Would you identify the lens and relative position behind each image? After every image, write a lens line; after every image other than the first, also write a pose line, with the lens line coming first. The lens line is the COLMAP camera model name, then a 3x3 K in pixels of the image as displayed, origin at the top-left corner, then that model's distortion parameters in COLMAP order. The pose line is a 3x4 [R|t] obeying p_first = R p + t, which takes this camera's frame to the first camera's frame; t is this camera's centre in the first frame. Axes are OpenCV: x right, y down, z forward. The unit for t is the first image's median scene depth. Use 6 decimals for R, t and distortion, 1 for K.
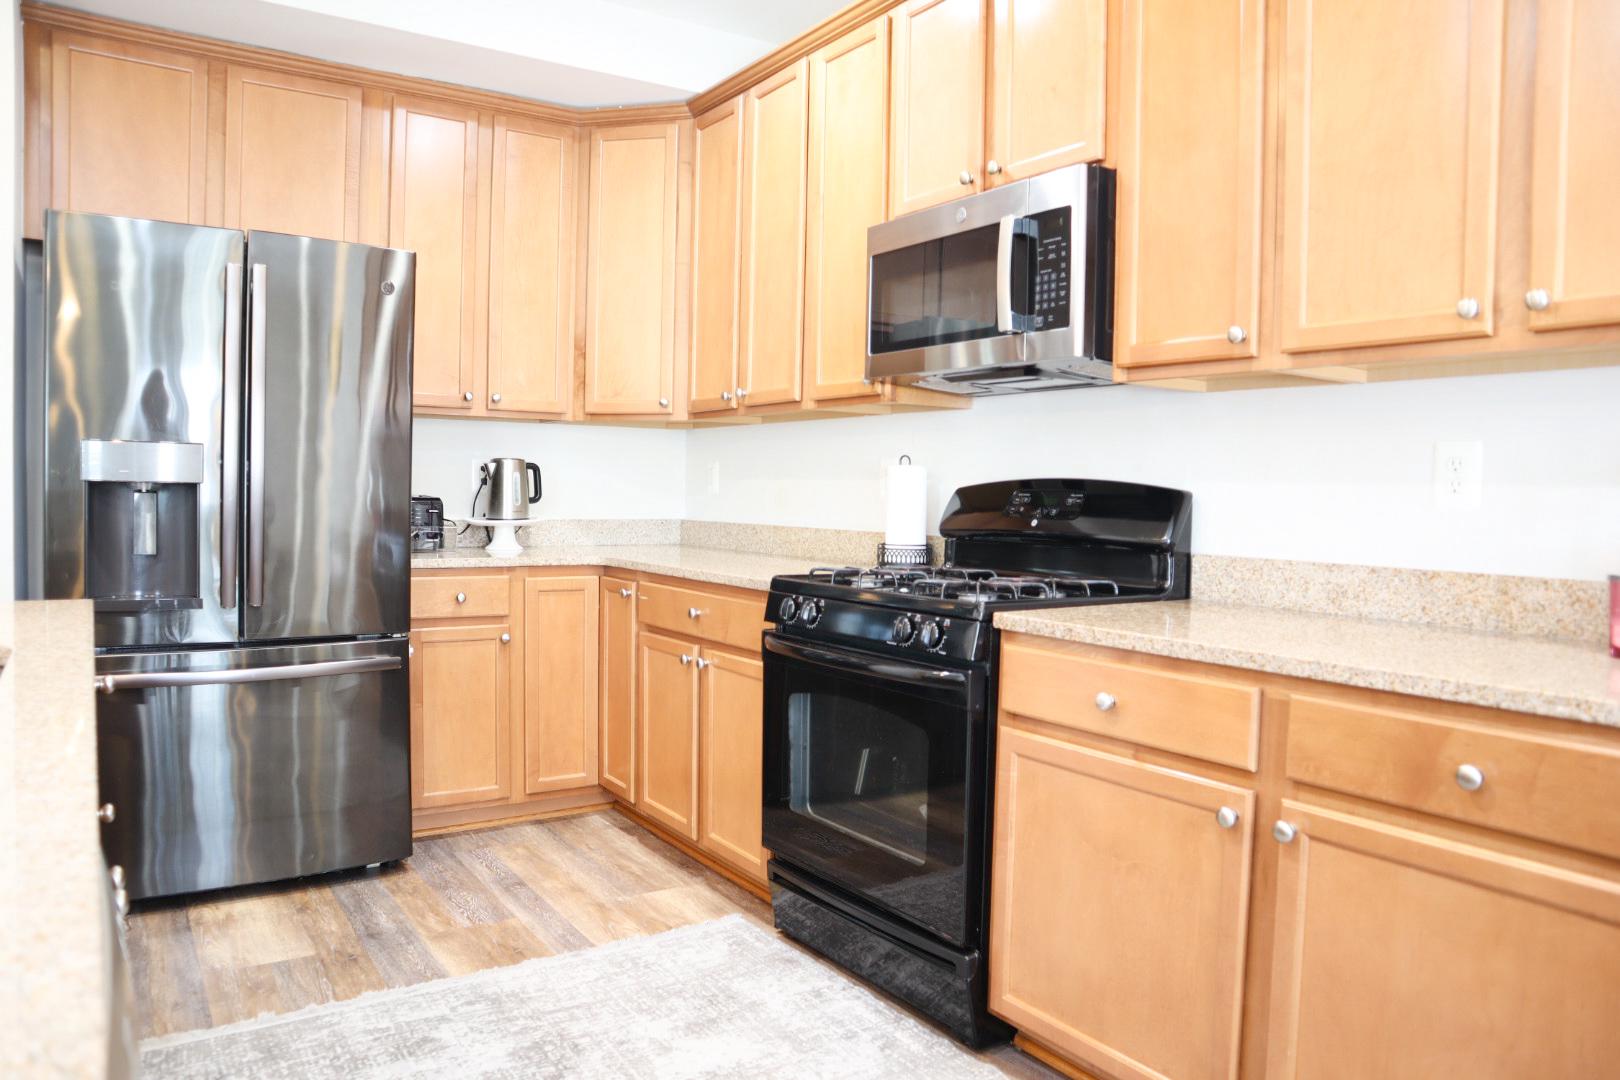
lens RADIAL K [[1144.7, 0, 810.0], [0, 1144.7, 540.0], [0, 0, 1]] dist [-0.068279, 0.000938]
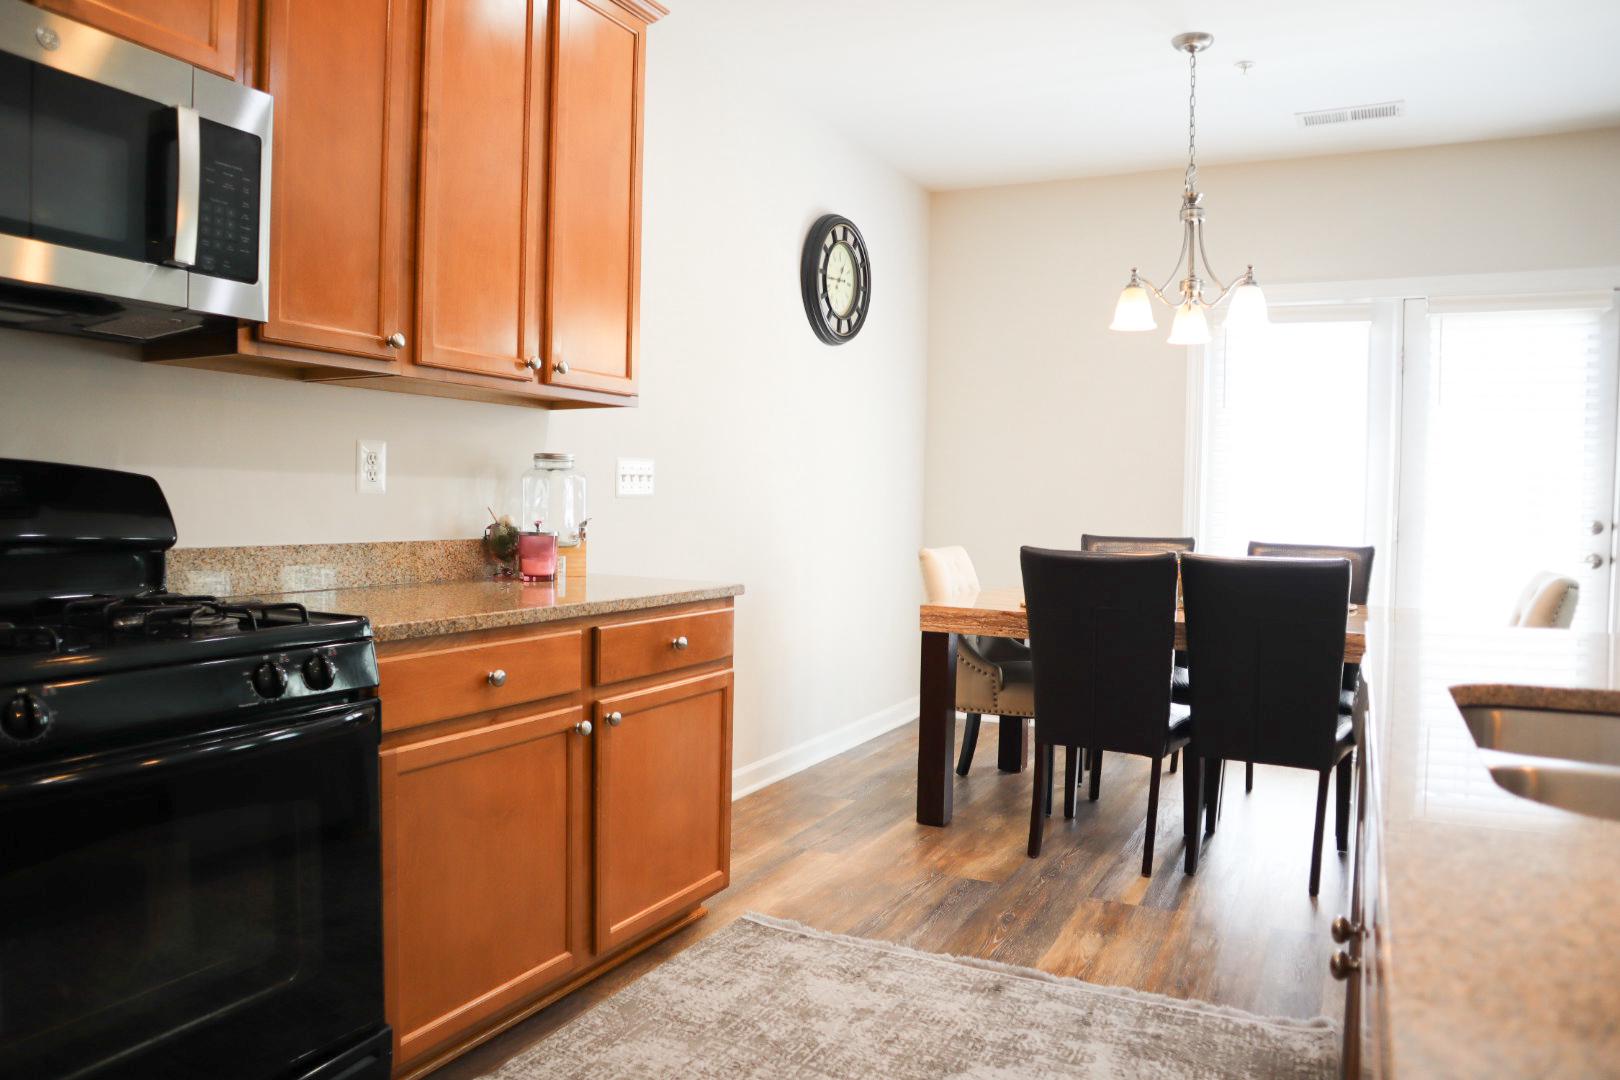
lens RADIAL K [[1144.7, 0, 810.0], [0, 1144.7, 540.0], [0, 0, 1]] dist [-0.068279, 0.000938]
pose [[-0.493511, -0.058905, 0.867742, -0.750243], [0.009467, 0.997281, 0.073083, -0.061140], [-0.869688, 0.044282, -0.491612, 1.143165]]
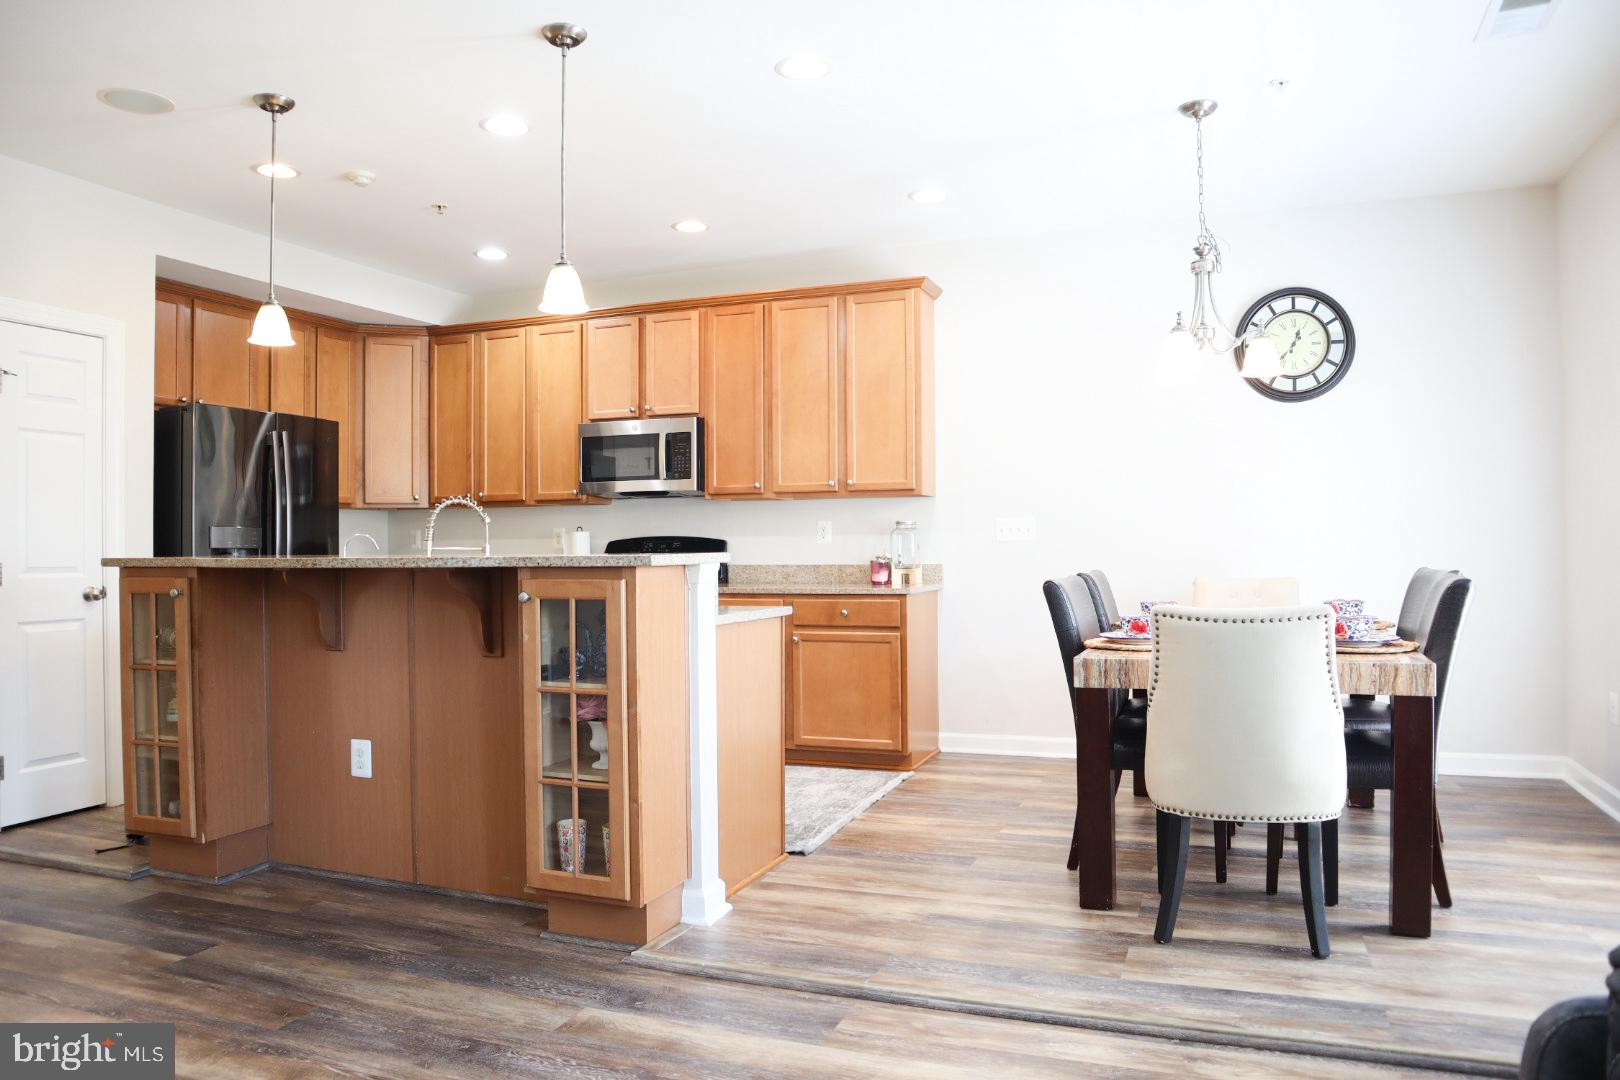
lens RADIAL K [[1122.4, 0, 810.0], [0, 1122.4, 540.0], [0, 0, 1]] dist [-0.001205, -0.000150]
pose [[0.823154, -0.021402, 0.567415, -1.099131], [0.047116, 0.998418, -0.030693, 0.049589], [-0.565860, 0.052000, 0.822860, -1.378523]]
